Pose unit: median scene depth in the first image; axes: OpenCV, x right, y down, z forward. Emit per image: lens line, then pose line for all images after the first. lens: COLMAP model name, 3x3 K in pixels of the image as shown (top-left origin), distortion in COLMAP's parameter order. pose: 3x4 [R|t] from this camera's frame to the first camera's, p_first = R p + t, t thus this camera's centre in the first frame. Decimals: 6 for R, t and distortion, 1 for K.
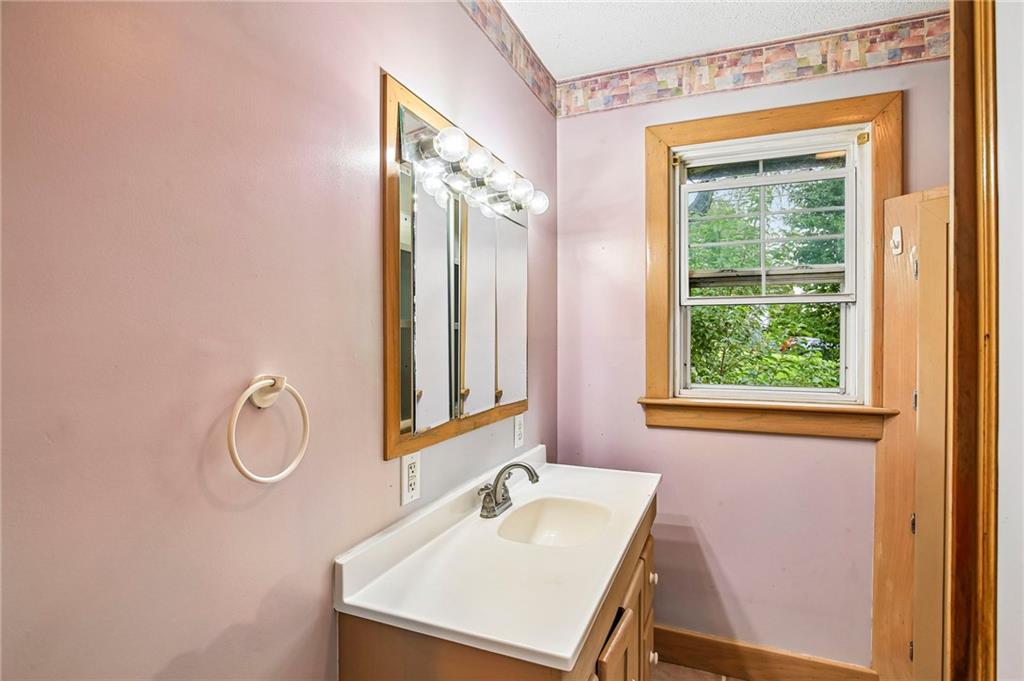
lens RADIAL K [[545.8, 0, 513.1], [0, 545.8, 339.3], [0, 0, 1]] dist [0.000019, 0.000000]
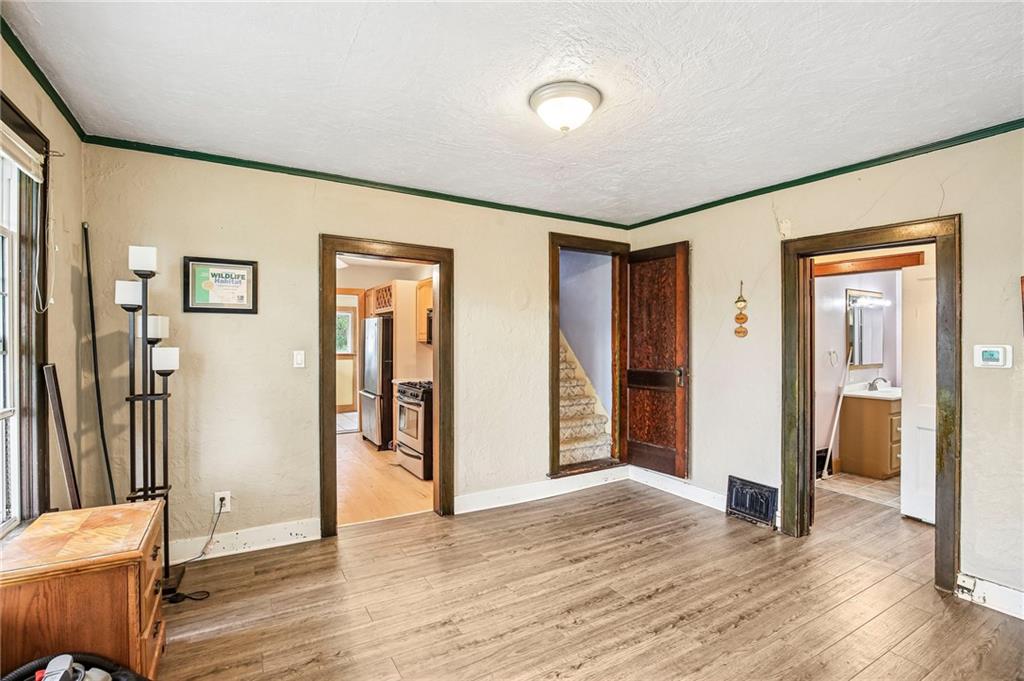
lens RADIAL K [[477.2, 0, 513.5], [0, 477.2, 340.6], [0, 0, 1]] dist [-0.023208, 0.002716]
pose [[0.805021, 0.002311, -0.593242, -0.123025], [-0.004790, 0.999985, -0.002605, -0.012877], [0.593227, 0.004939, 0.805020, -3.751334]]
